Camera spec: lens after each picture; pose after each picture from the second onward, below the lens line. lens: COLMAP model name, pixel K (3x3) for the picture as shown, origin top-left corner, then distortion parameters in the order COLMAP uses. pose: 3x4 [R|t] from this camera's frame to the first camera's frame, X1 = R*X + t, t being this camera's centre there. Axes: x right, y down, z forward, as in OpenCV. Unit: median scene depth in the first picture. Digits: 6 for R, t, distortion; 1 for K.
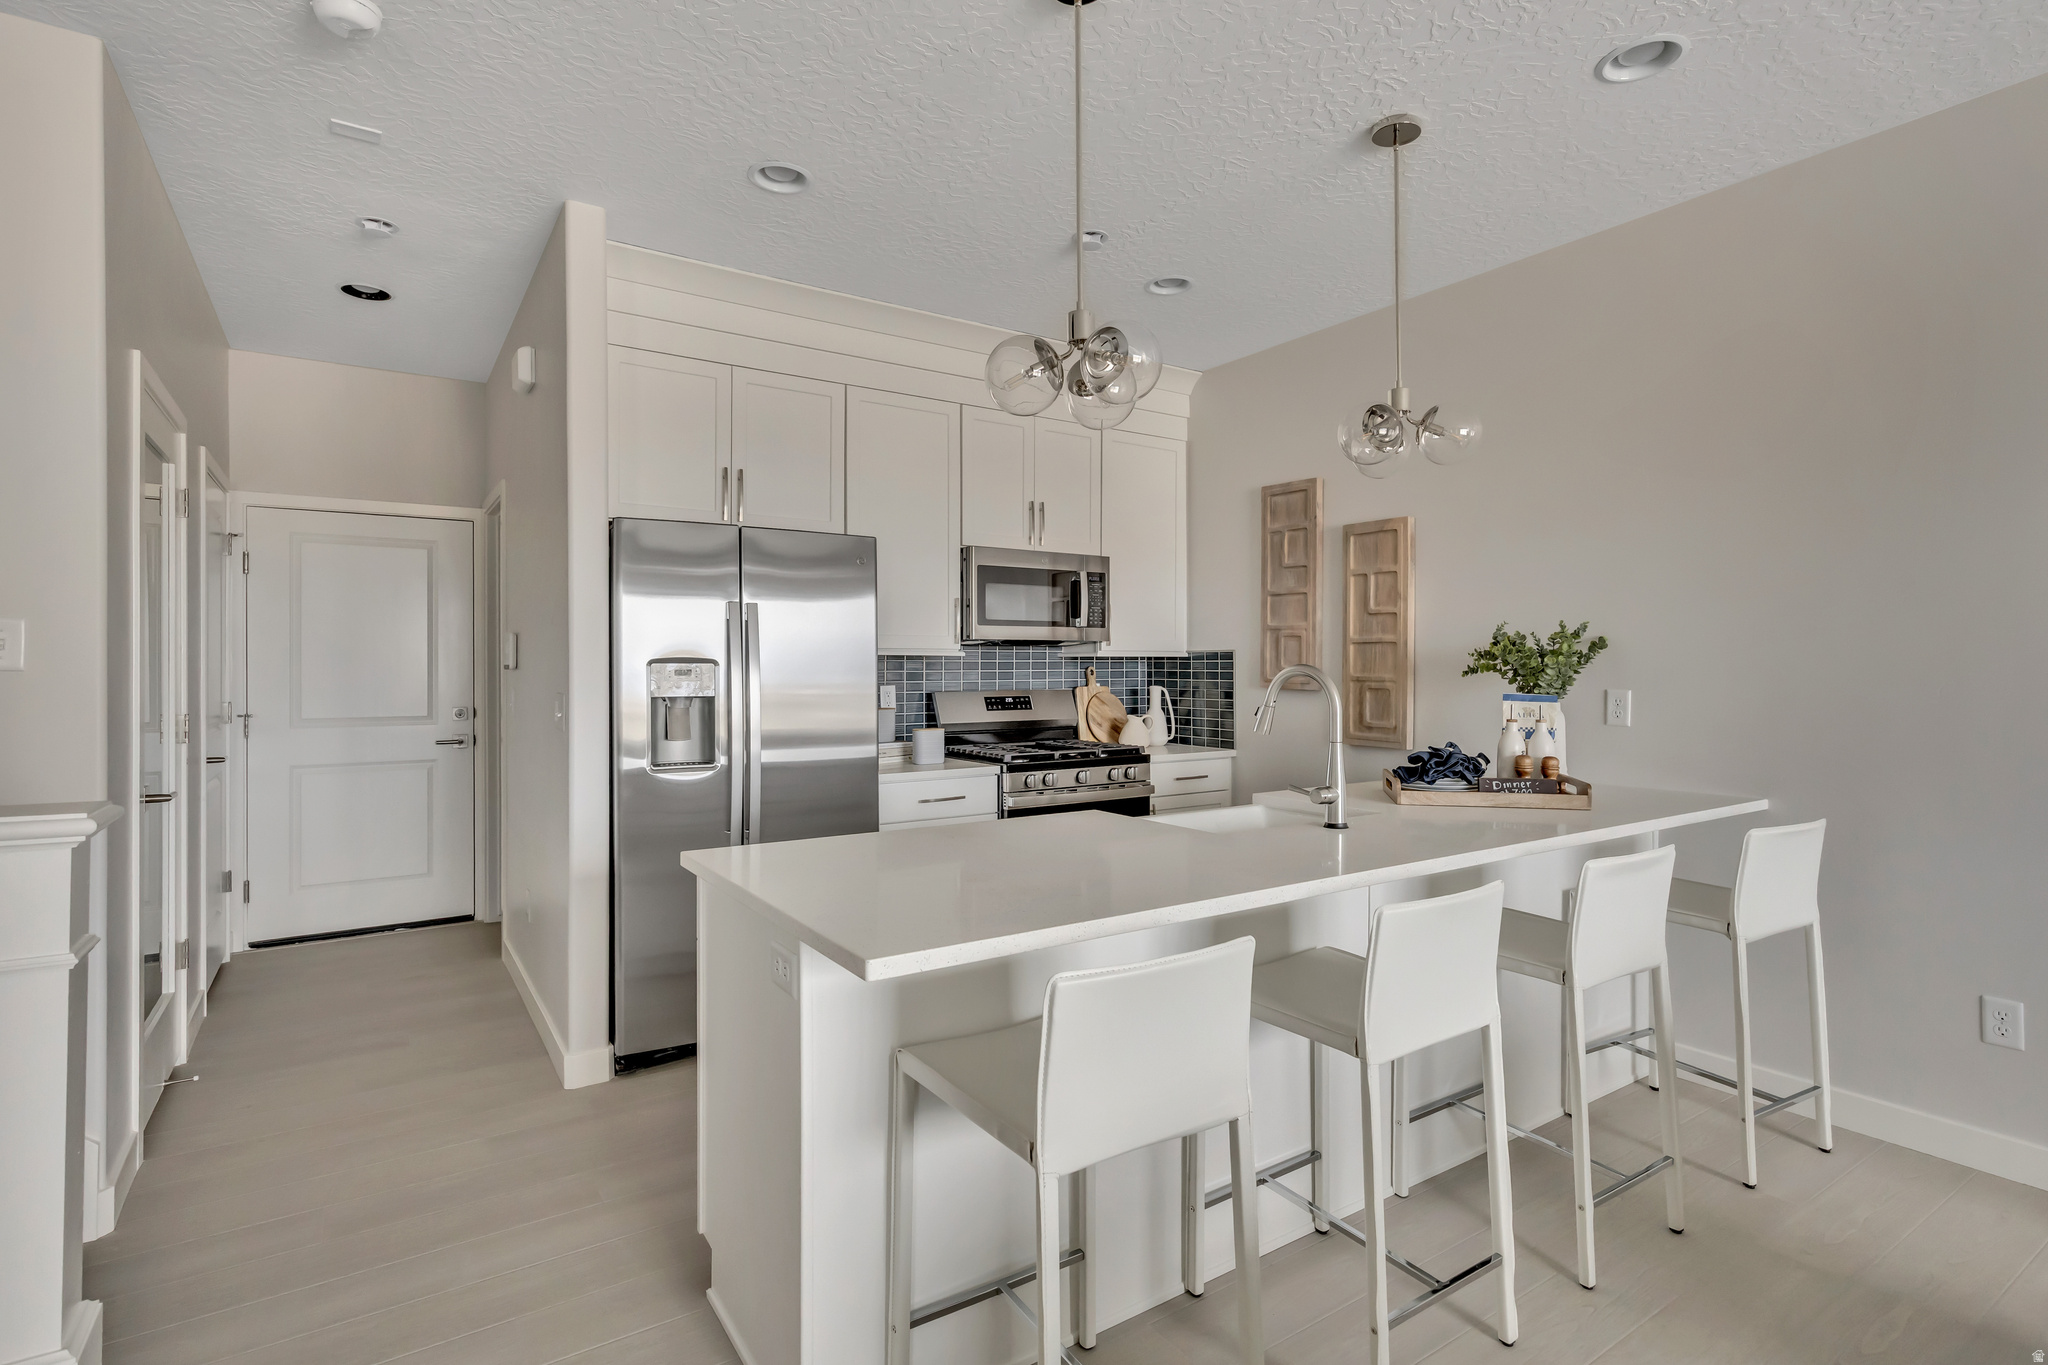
lens RADIAL K [[1008.4, 0, 1020.0], [0, 1008.4, 654.6], [0, 0, 1]] dist [0.000048, -0.000101]
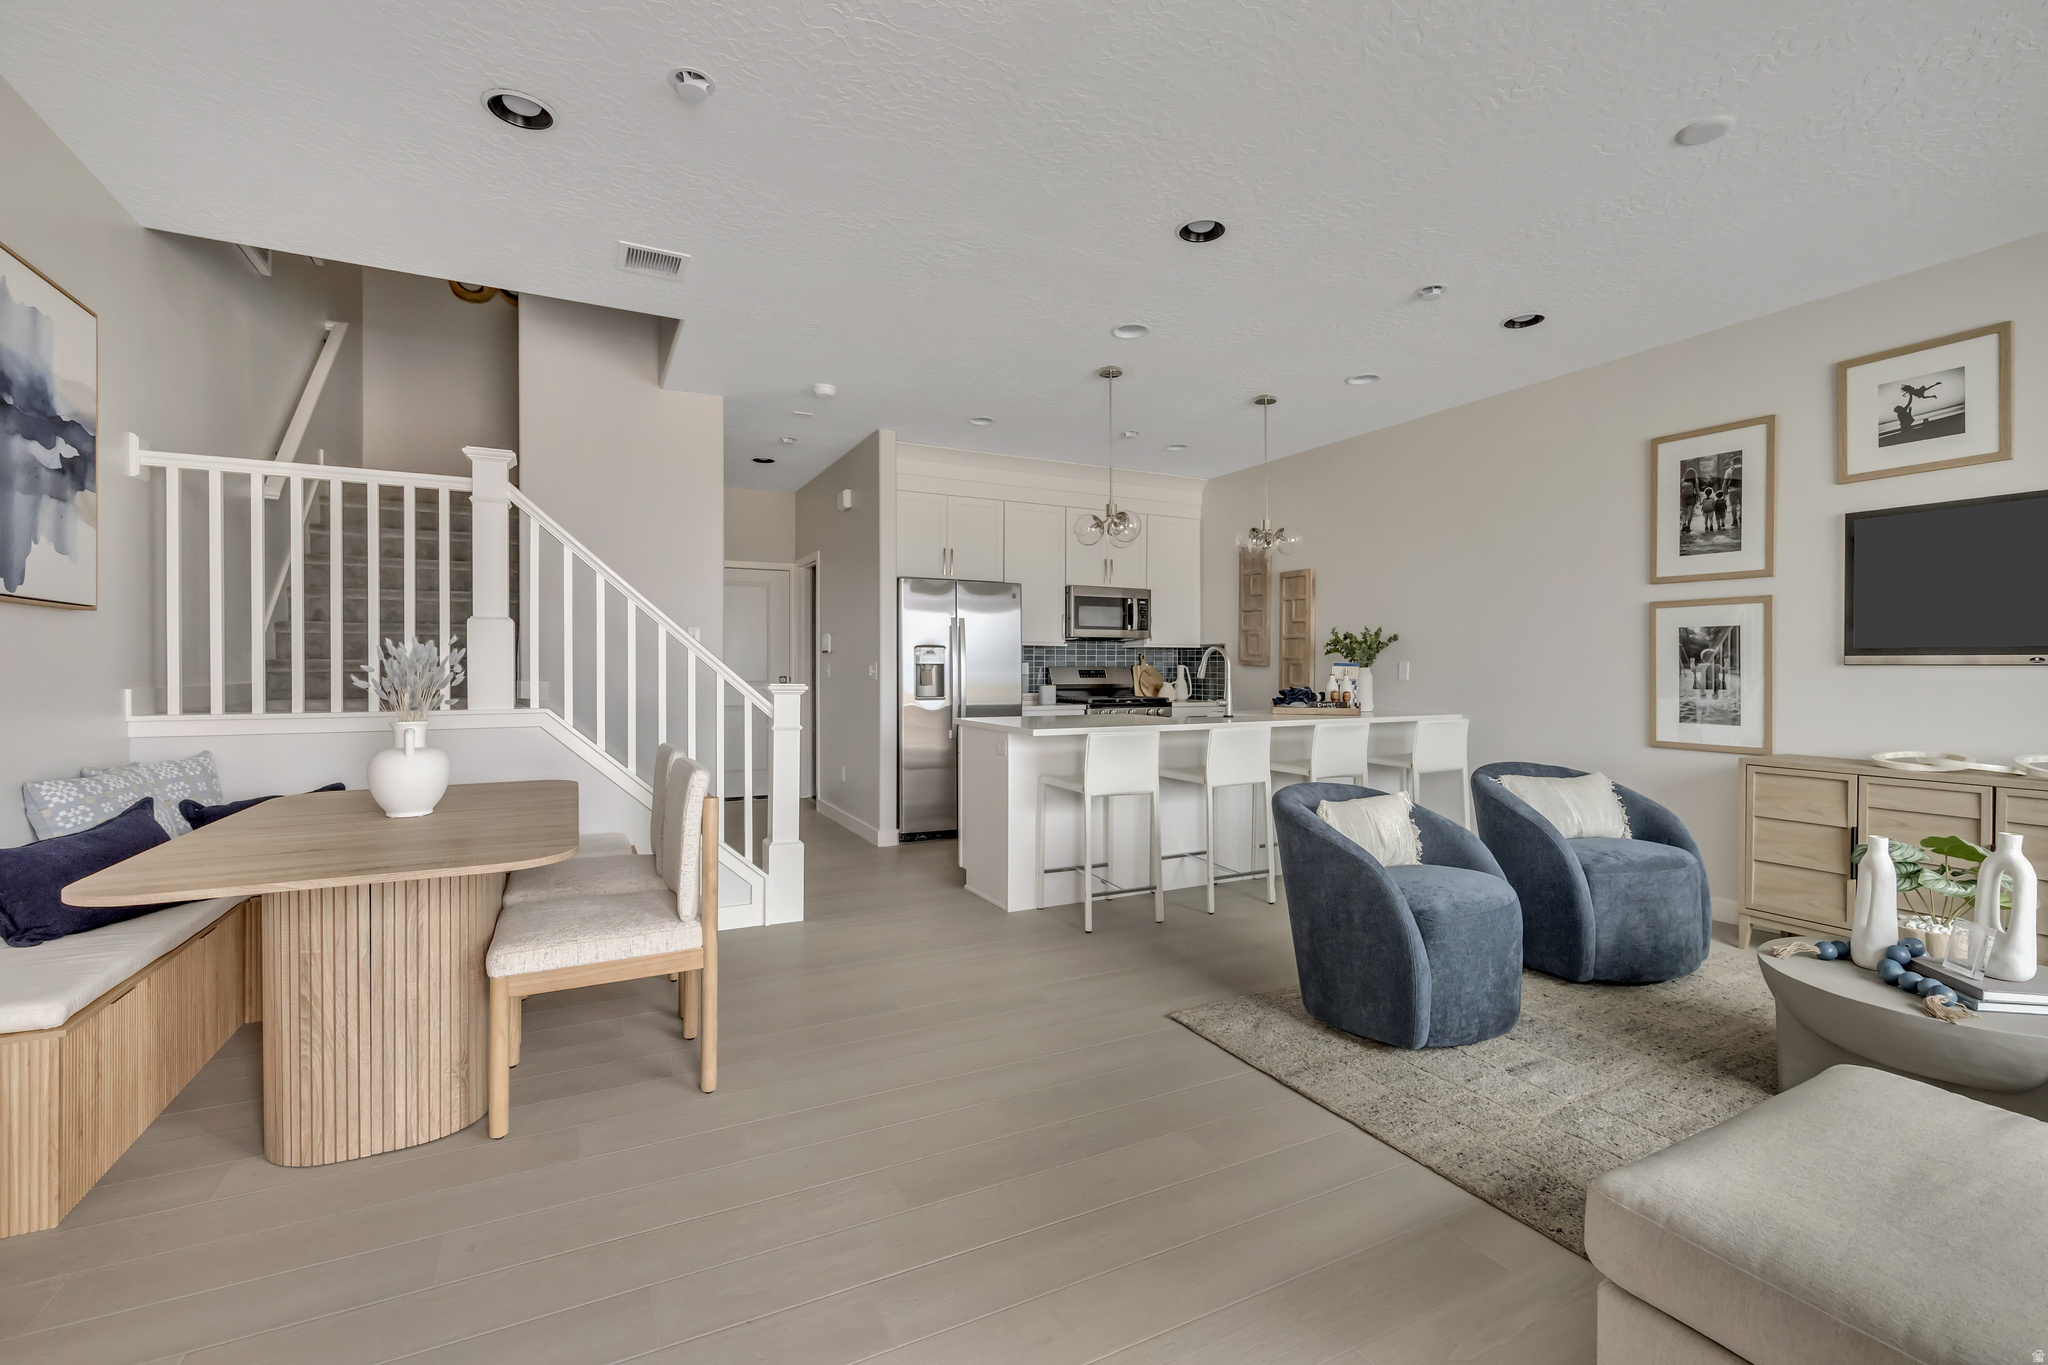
lens RADIAL K [[893.2, 0, 1024.0], [0, 893.2, 673.9], [0, 0, 1]] dist [0.000570, 0.000351]
pose [[0.994073, 0.004499, -0.108617, 0.041762], [-0.002323, 0.999794, 0.020148, 0.019076], [0.108685, -0.019776, 0.993879, -0.595725]]
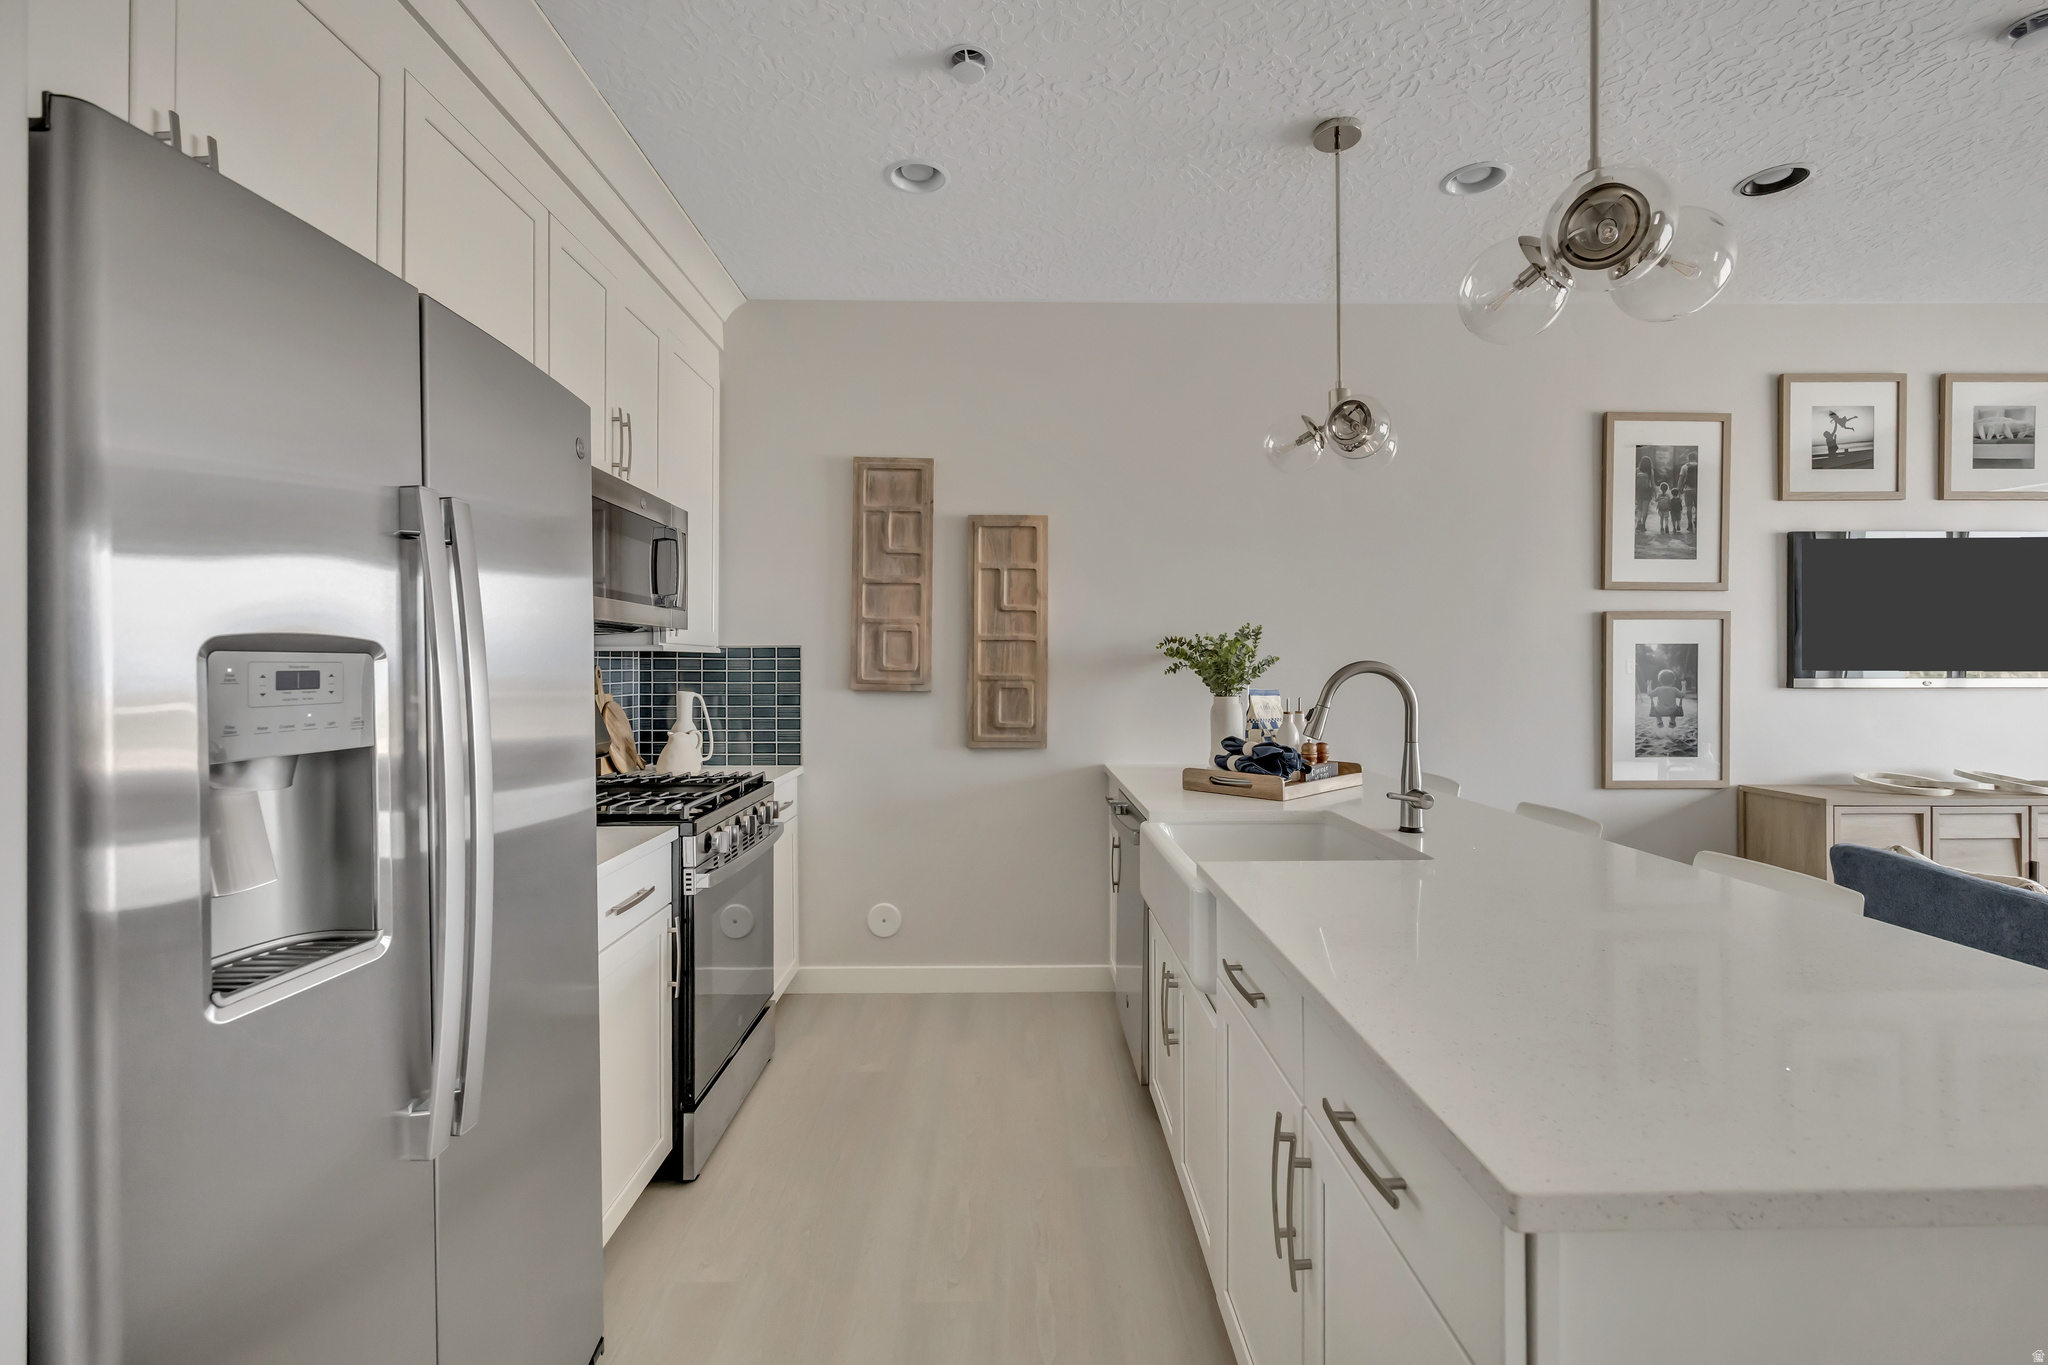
lens RADIAL K [[888.3, 0, 1032.8], [0, 888.3, 661.3], [0, 0, 1]] dist [-0.000008, -0.000089]
pose [[0.531980, 0.004653, 0.846744, -0.335152], [-0.008621, 0.999963, -0.000078, 0.007328], [-0.846713, -0.007259, 0.532000, 0.489972]]
